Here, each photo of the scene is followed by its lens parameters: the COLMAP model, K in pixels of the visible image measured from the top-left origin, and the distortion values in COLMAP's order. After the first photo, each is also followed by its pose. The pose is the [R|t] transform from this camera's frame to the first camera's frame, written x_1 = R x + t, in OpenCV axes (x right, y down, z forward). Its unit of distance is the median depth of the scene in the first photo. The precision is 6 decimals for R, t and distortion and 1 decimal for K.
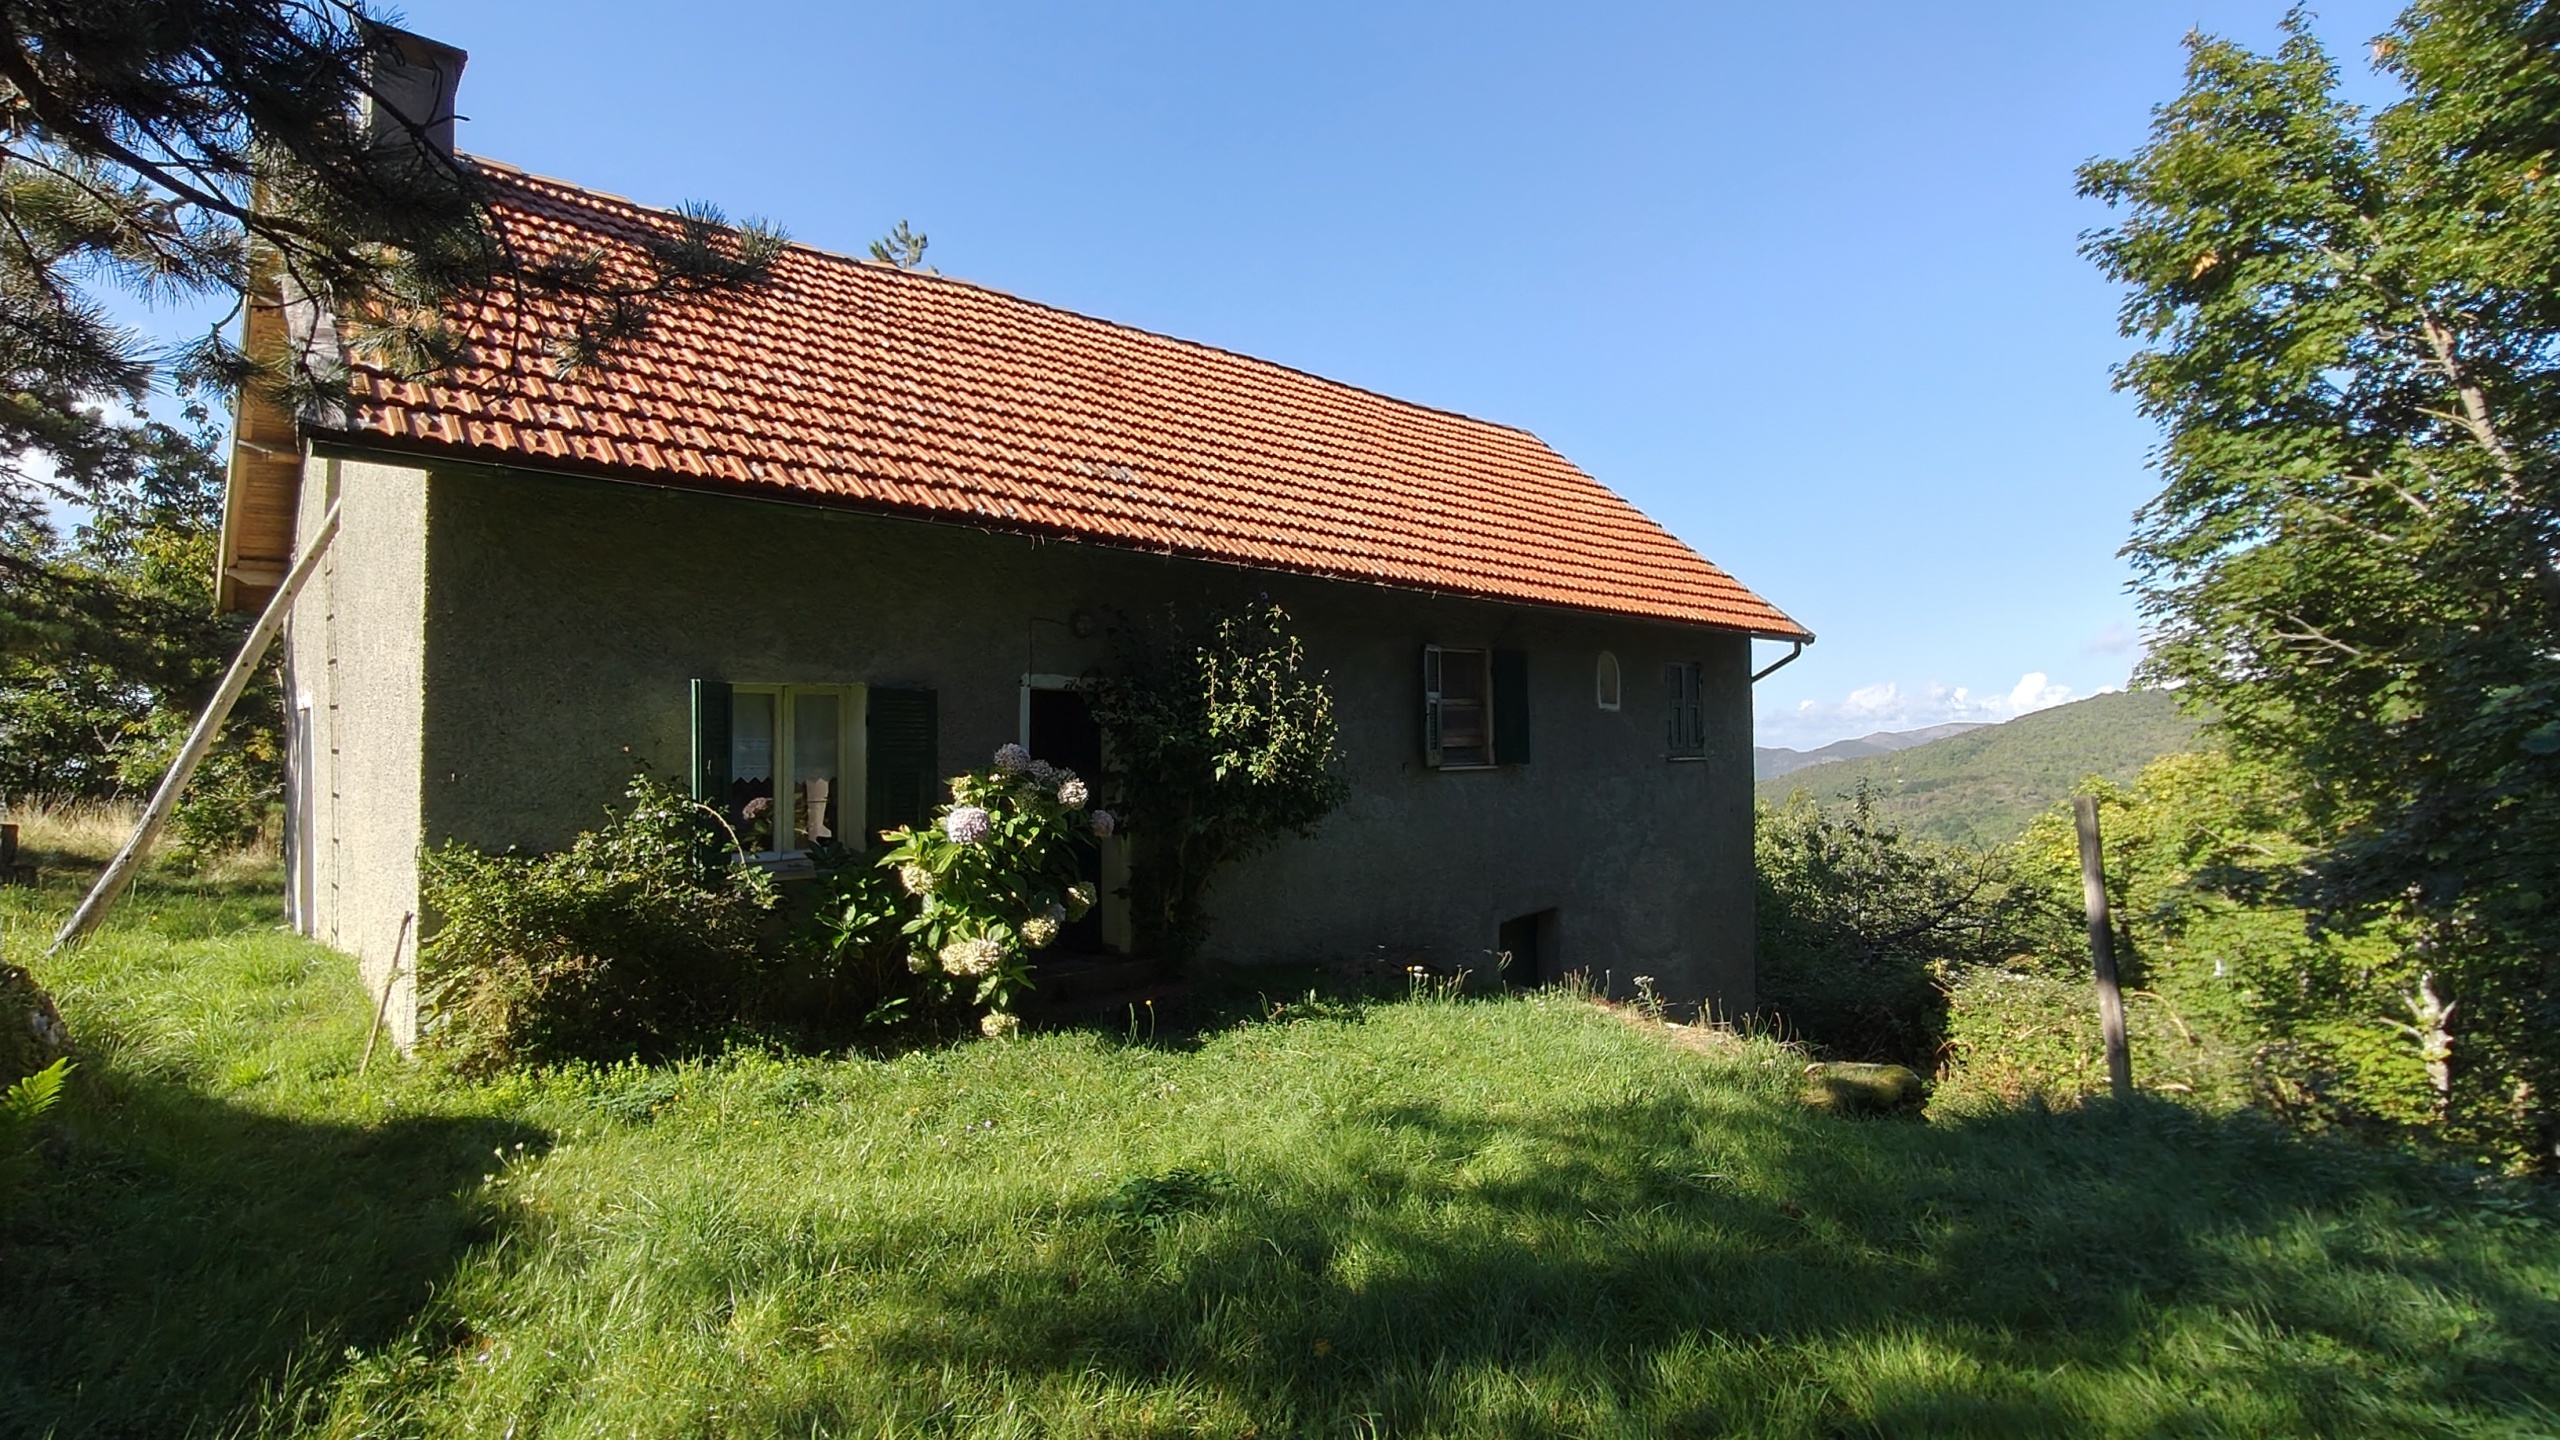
lens RADIAL K [[1218.0, 0, 1283.3], [0, 1218.0, 711.4], [0, 0, 1]] dist [0.001141, -0.000797]
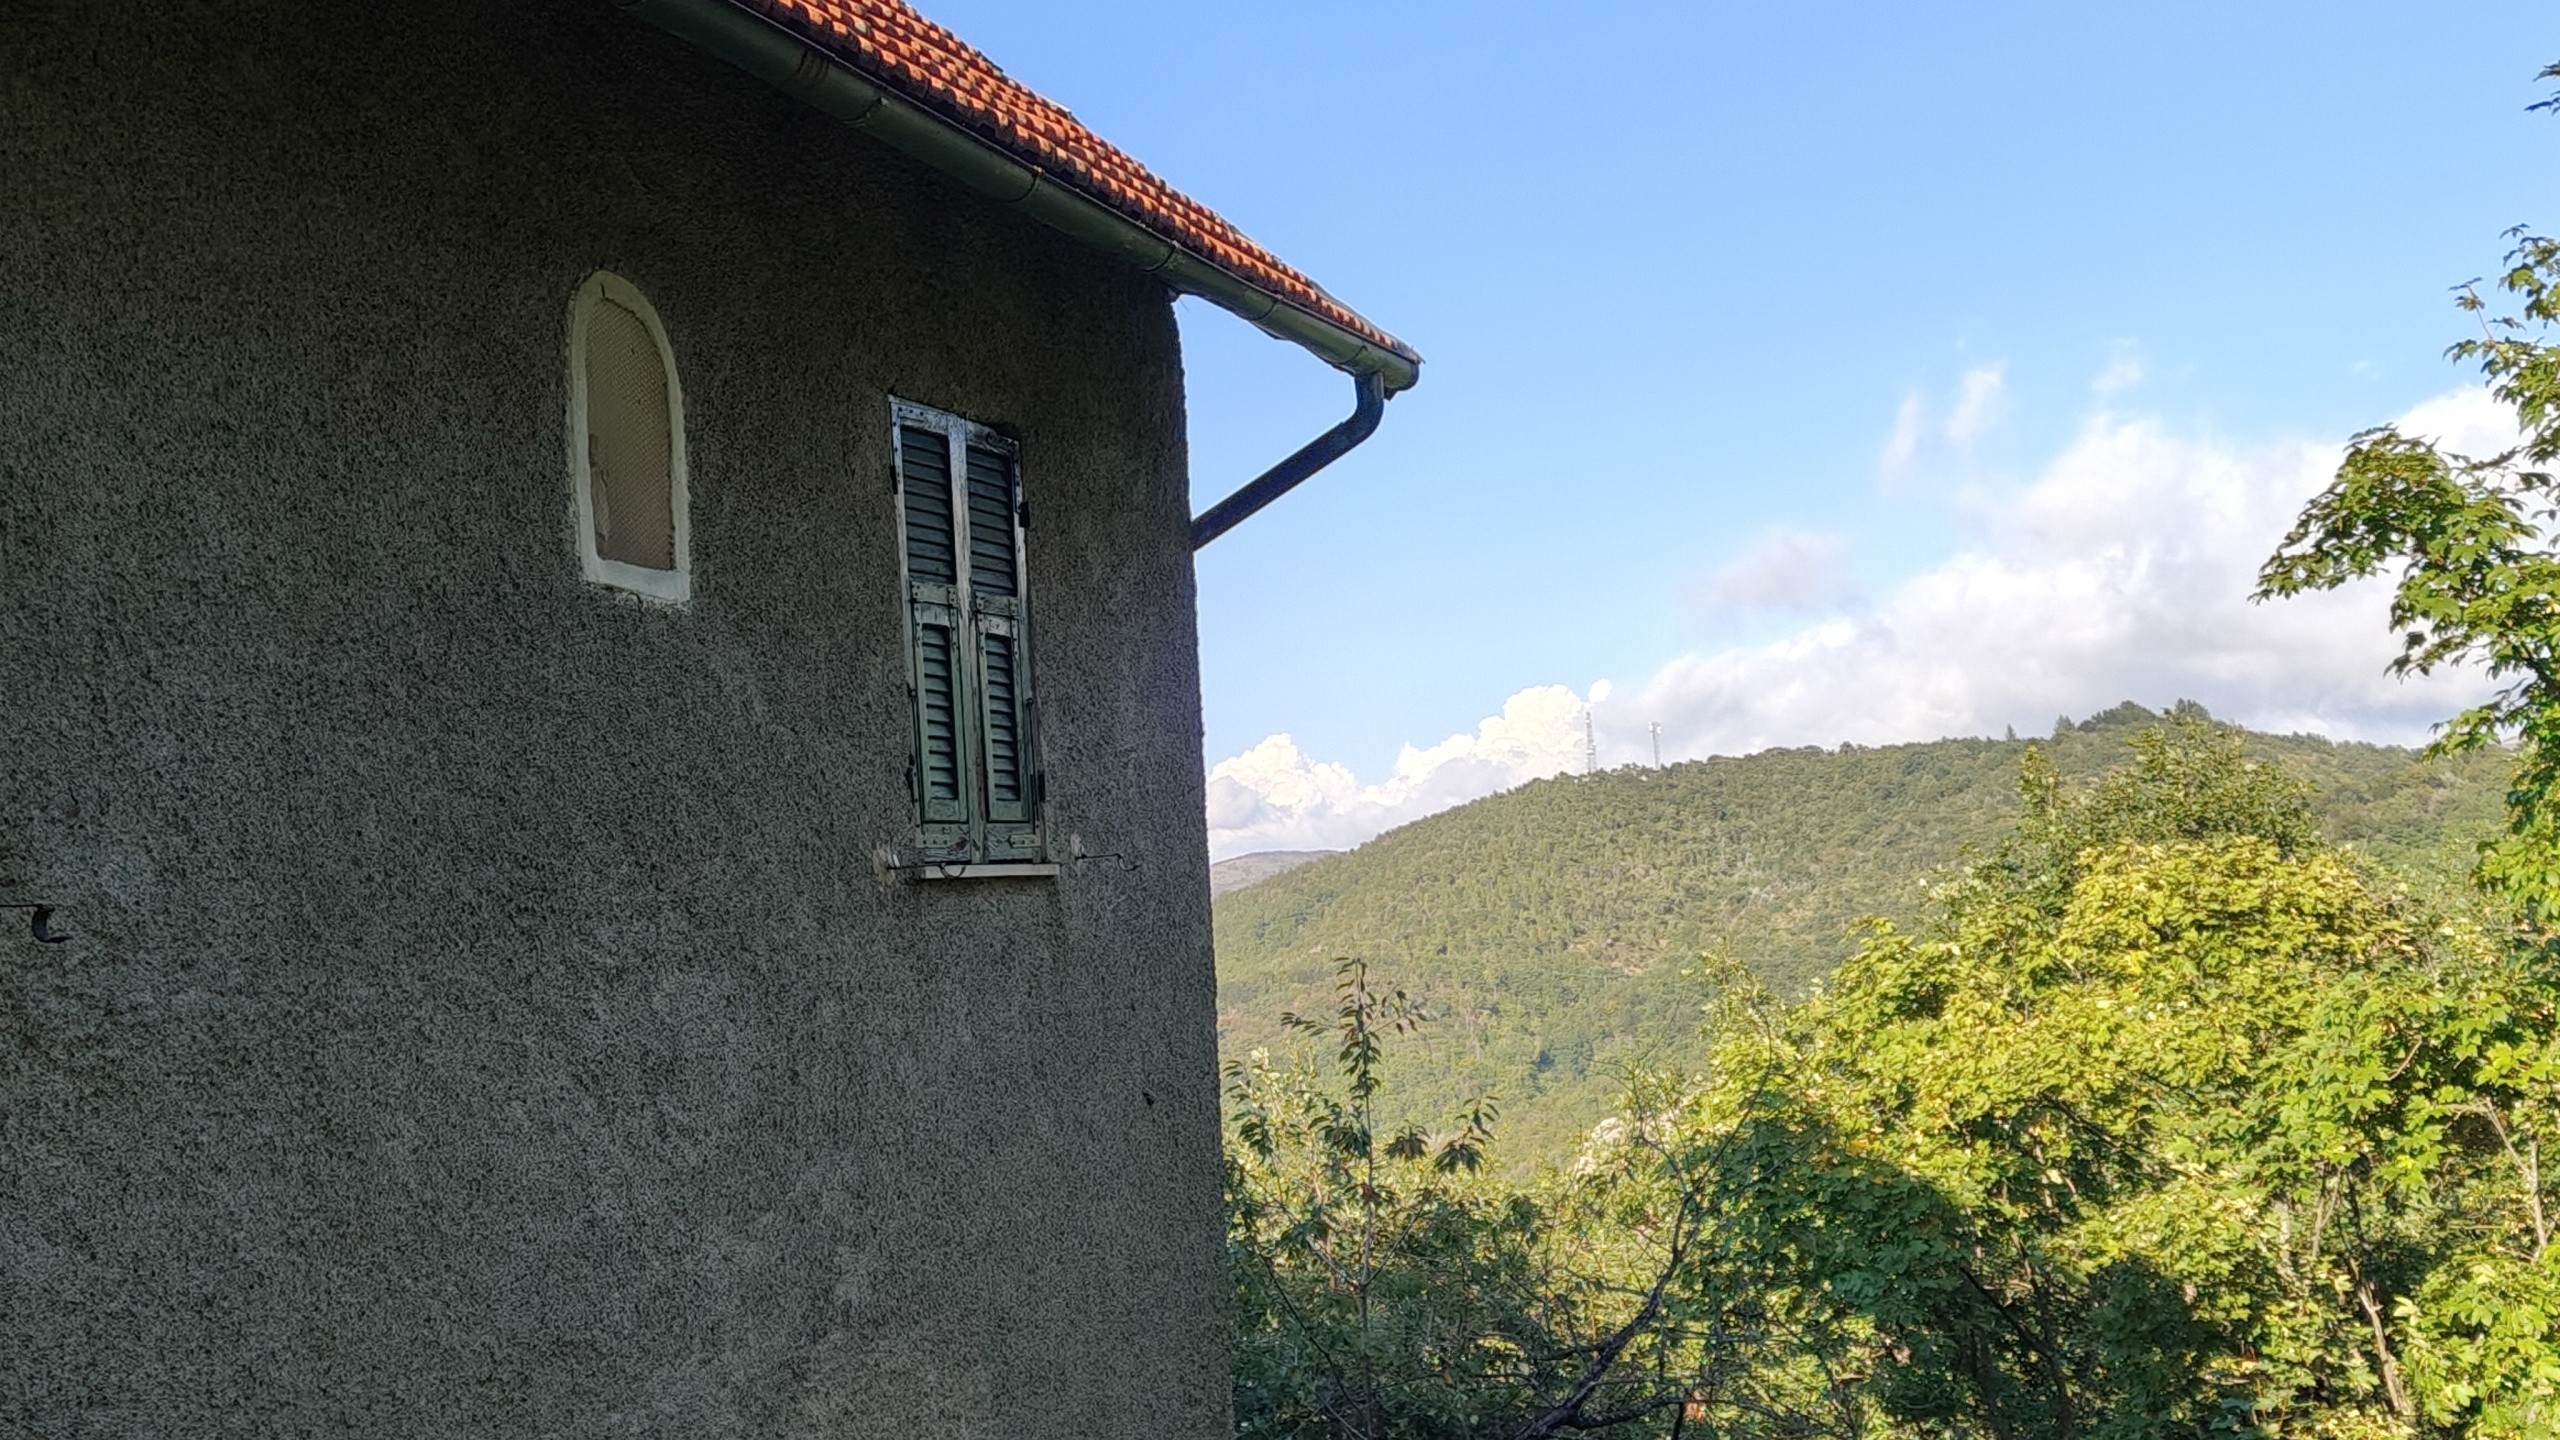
lens RADIAL K [[3075.2, 0, 1280.0], [0, 3075.2, 720.0], [0, 0, 1]] dist [0.020924, 0.005940]
pose [[0.867472, -0.010448, 0.497377, 0.224343], [0.033092, 0.998777, -0.036735, 0.066116], [-0.496385, 0.048326, 0.866757, 1.015902]]
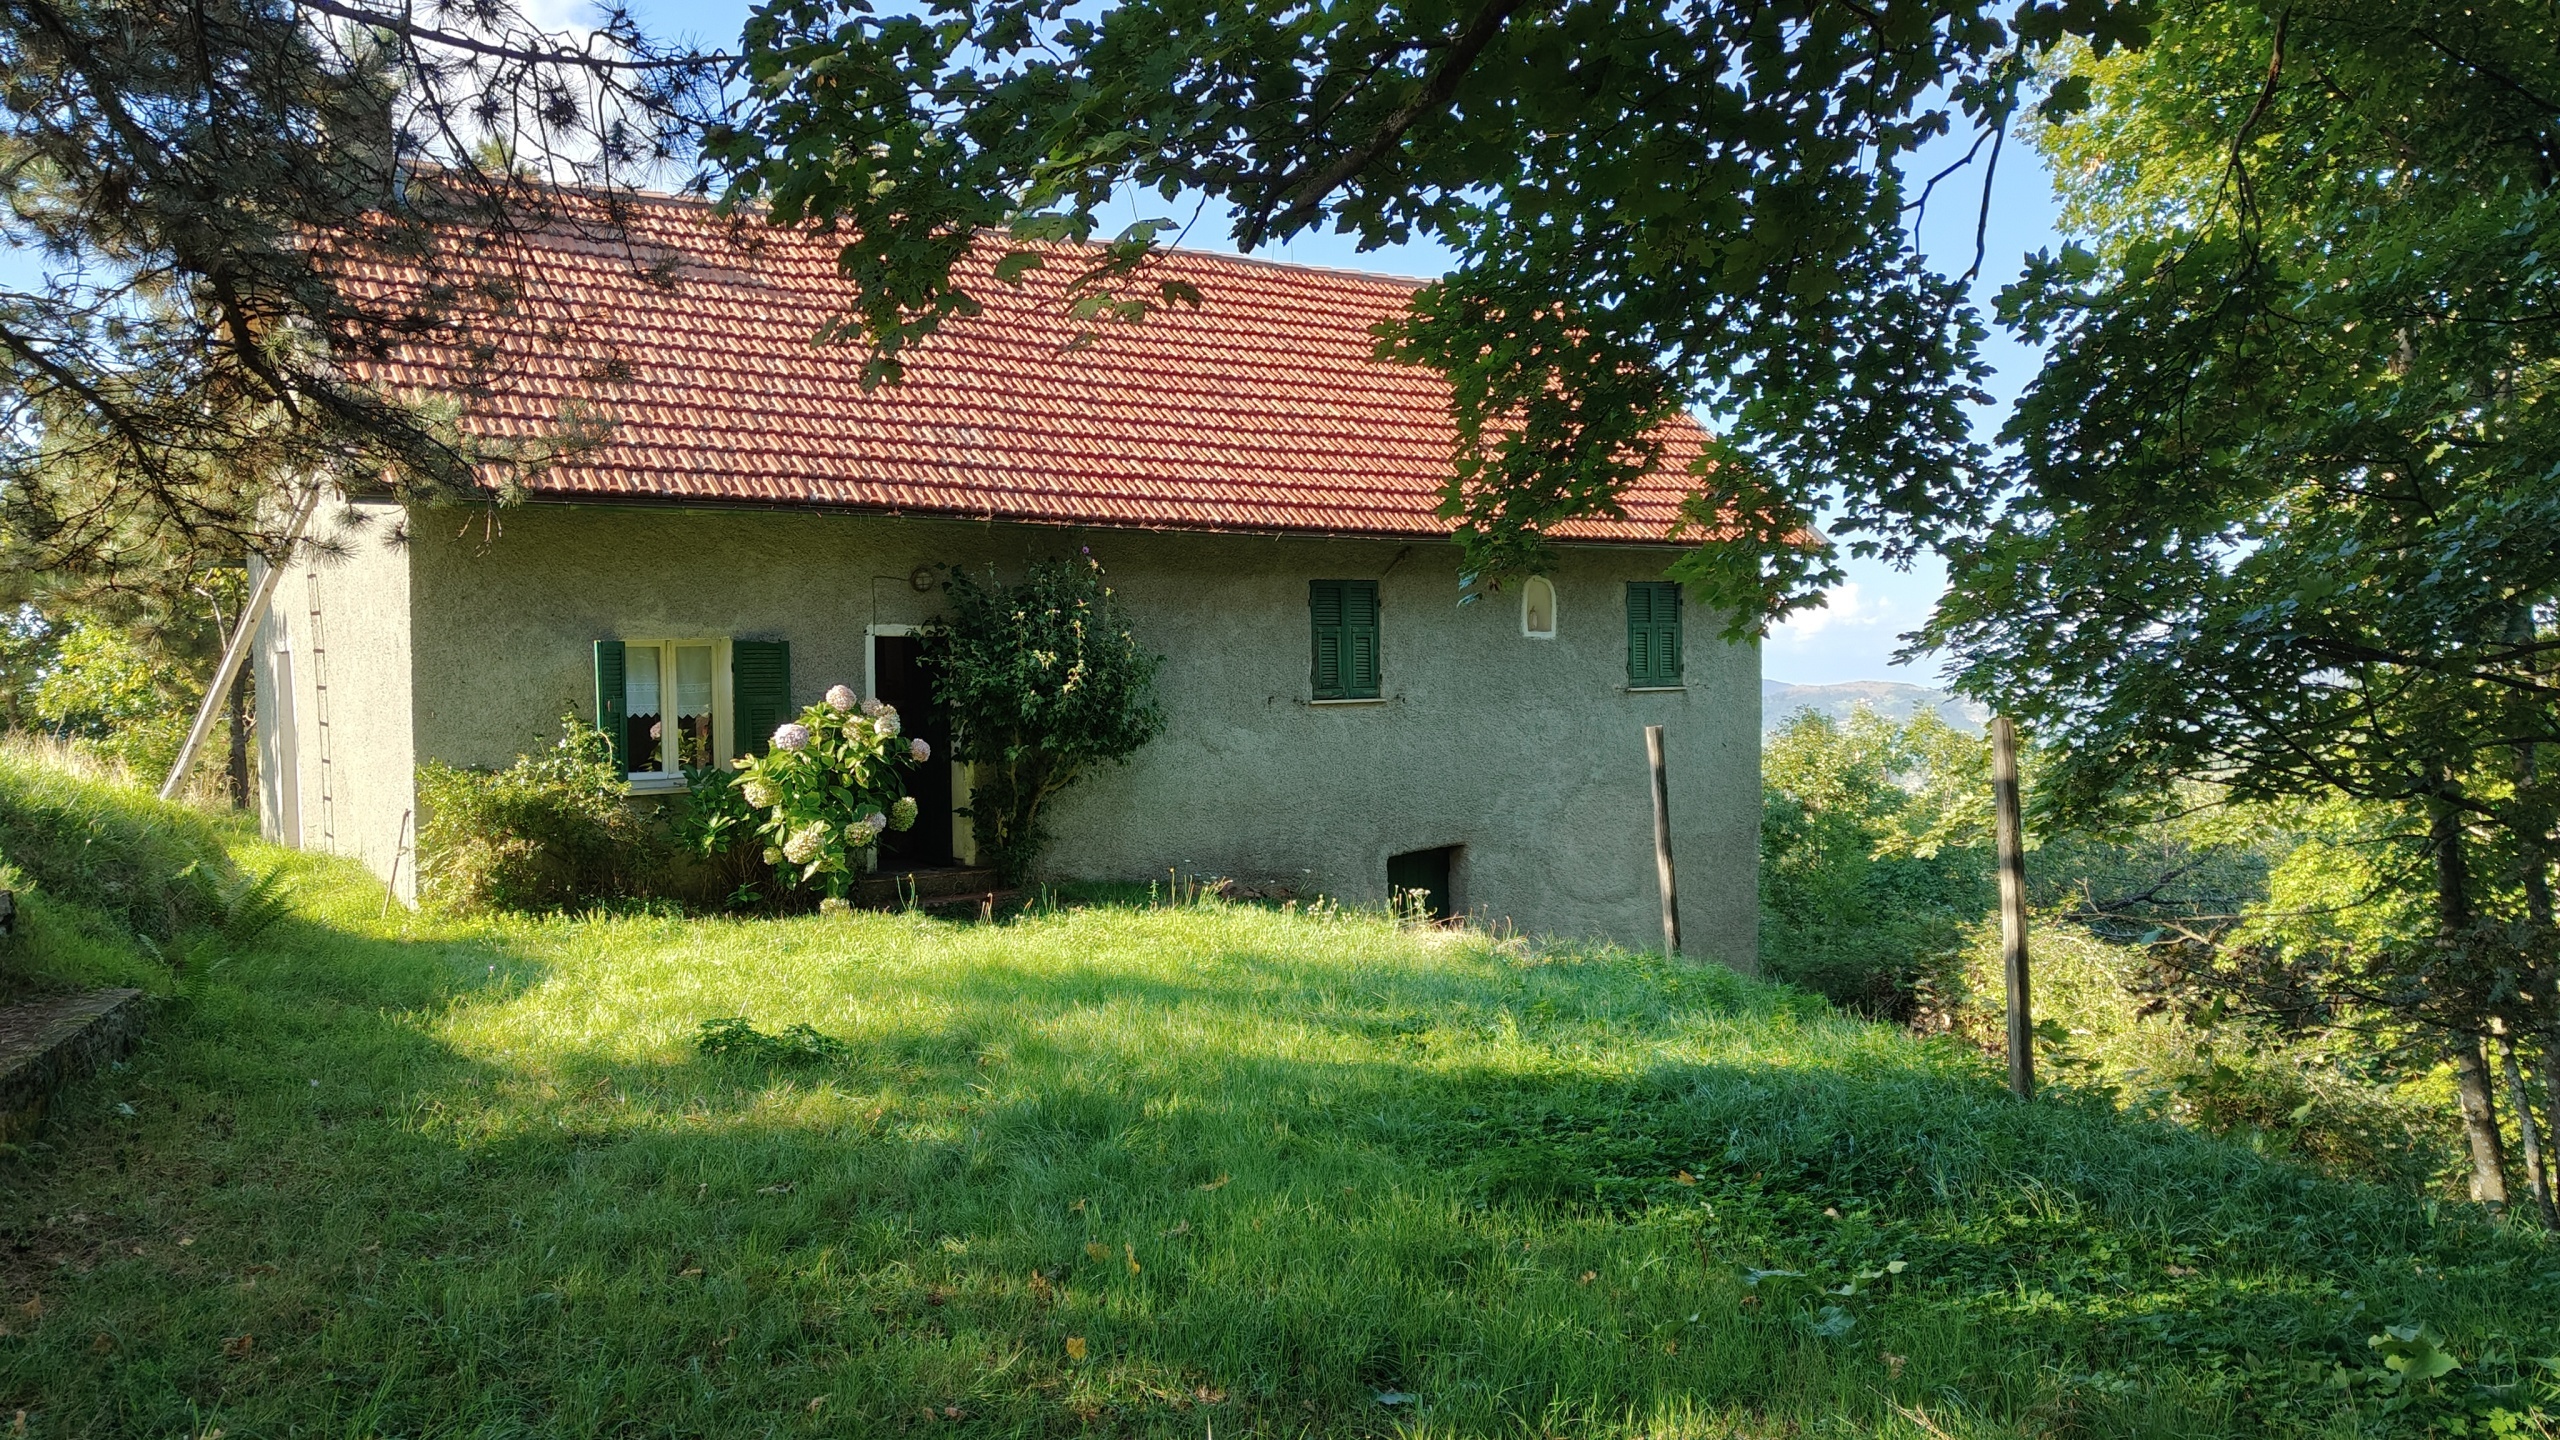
lens RADIAL K [[1911.8, 0, 1288.9], [0, 1911.8, 740.1], [0, 0, 1]] dist [0.042665, -0.001545]
pose [[0.990552, 0.000323, -0.137139, 0.505725], [0.009428, 0.997471, 0.070447, -0.052254], [0.136815, -0.071074, 0.988044, -0.894160]]
